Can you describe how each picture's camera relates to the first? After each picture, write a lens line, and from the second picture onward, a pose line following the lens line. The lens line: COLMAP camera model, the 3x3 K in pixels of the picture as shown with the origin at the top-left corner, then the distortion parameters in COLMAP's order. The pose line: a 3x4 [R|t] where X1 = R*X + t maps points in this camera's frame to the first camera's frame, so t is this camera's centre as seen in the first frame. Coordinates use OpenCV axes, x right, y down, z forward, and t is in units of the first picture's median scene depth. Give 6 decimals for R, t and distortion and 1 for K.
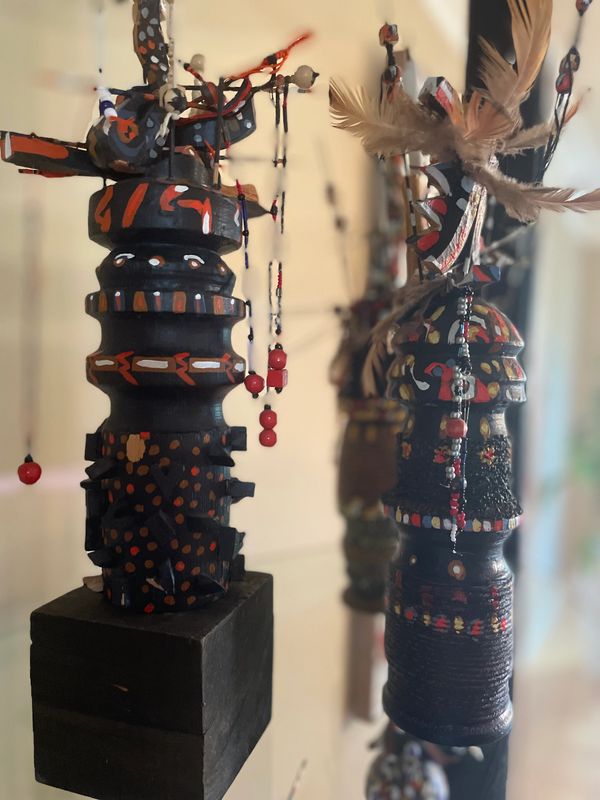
lens RADIAL K [[629.2, 0, 300.0], [0, 629.2, 400.0], [0, 0, 1]] dist [0.081265, -0.133114]
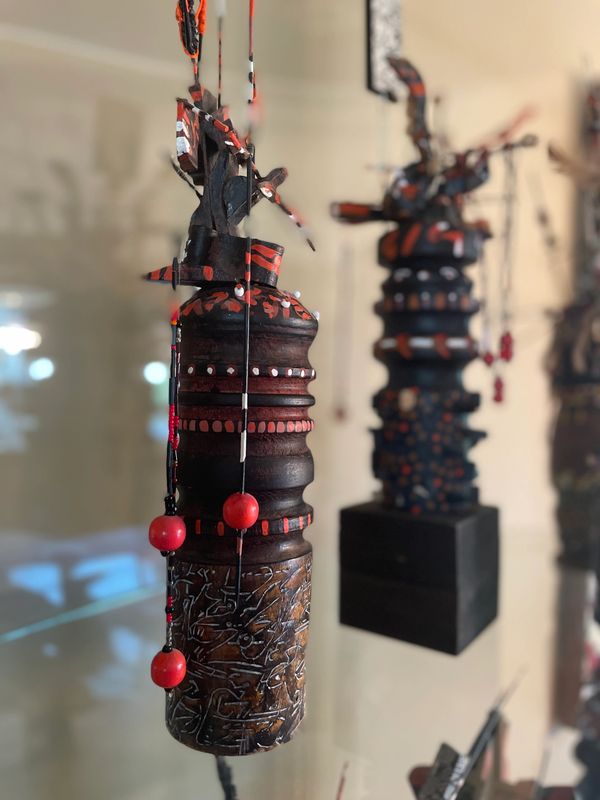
lens RADIAL K [[629.2, 0, 300.0], [0, 629.2, 400.0], [0, 0, 1]] dist [0.081265, -0.133114]
pose [[0.954841, -0.001615, -0.297111, -0.057041], [-0.011083, 0.999096, -0.041051, 0.131681], [0.296909, 0.042491, 0.953960, -0.470937]]
